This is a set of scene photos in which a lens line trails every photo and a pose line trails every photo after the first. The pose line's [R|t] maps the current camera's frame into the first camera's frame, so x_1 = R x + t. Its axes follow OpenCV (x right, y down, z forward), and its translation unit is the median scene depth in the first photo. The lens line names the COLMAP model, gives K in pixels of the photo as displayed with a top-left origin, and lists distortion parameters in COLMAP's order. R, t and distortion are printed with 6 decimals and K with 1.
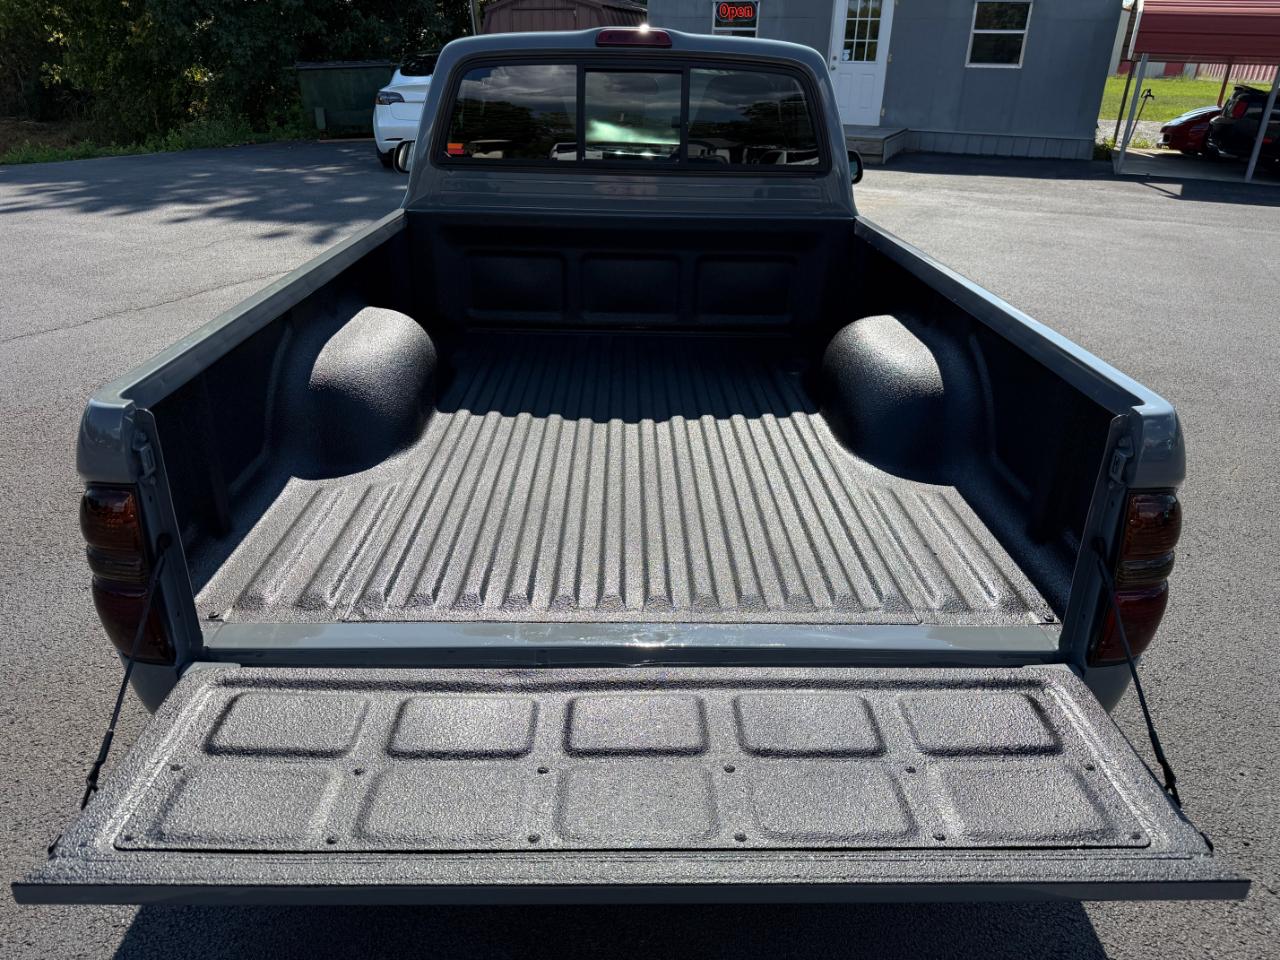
lens RADIAL K [[918.1, 0, 641.0], [0, 918.1, 505.7], [0, 0, 1]] dist [-0.000409, -0.008960]
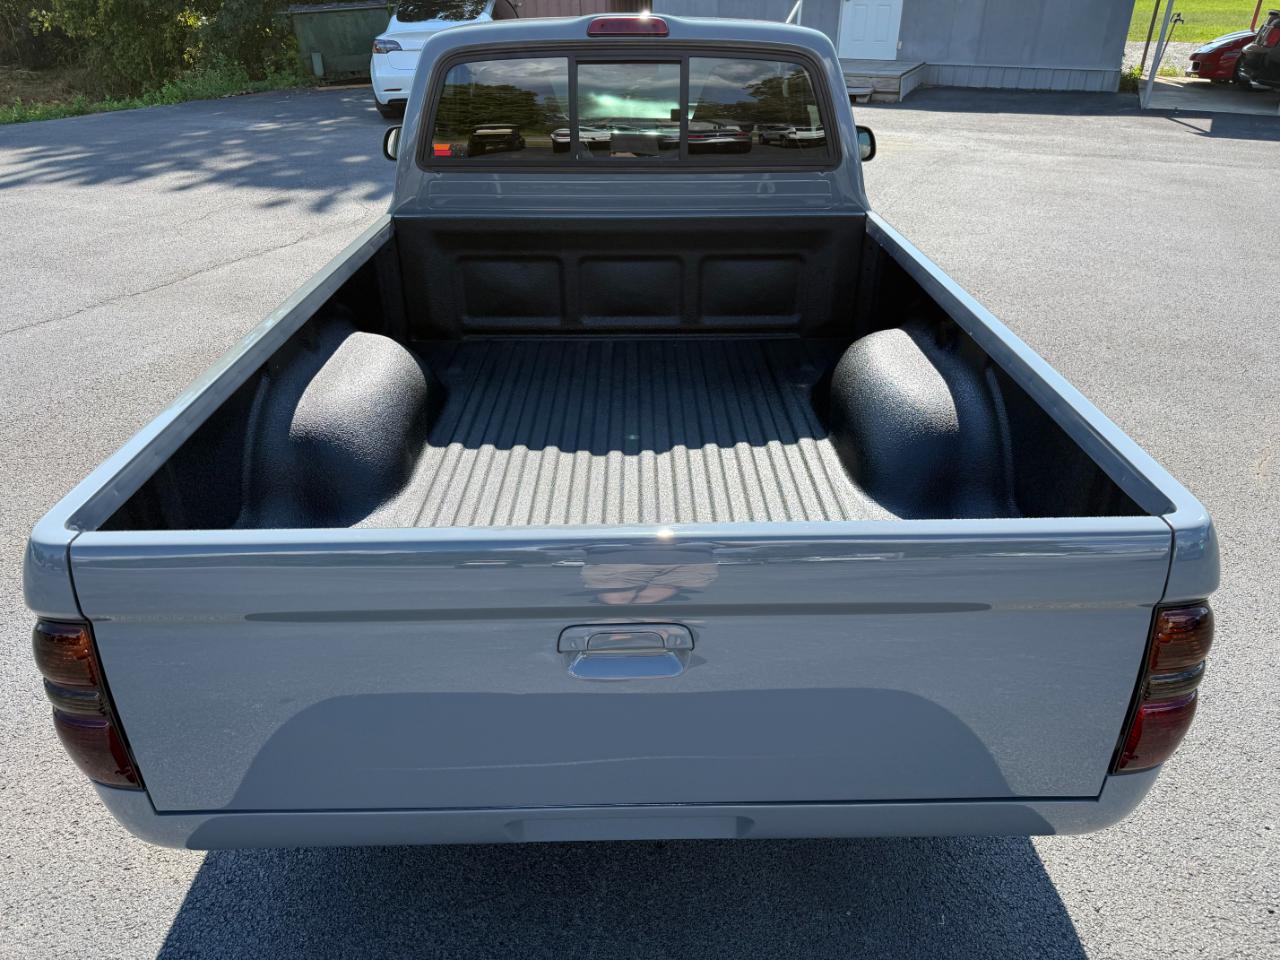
lens RADIAL K [[910.7, 0, 650.7], [0, 910.7, 484.9], [0, 0, 1]] dist [-0.001963, -0.006127]
pose [[0.999752, -0.018384, -0.012581, 0.017324], [0.019172, 0.997657, 0.065669, -0.098324], [0.011344, -0.065894, 0.997762, 0.042556]]
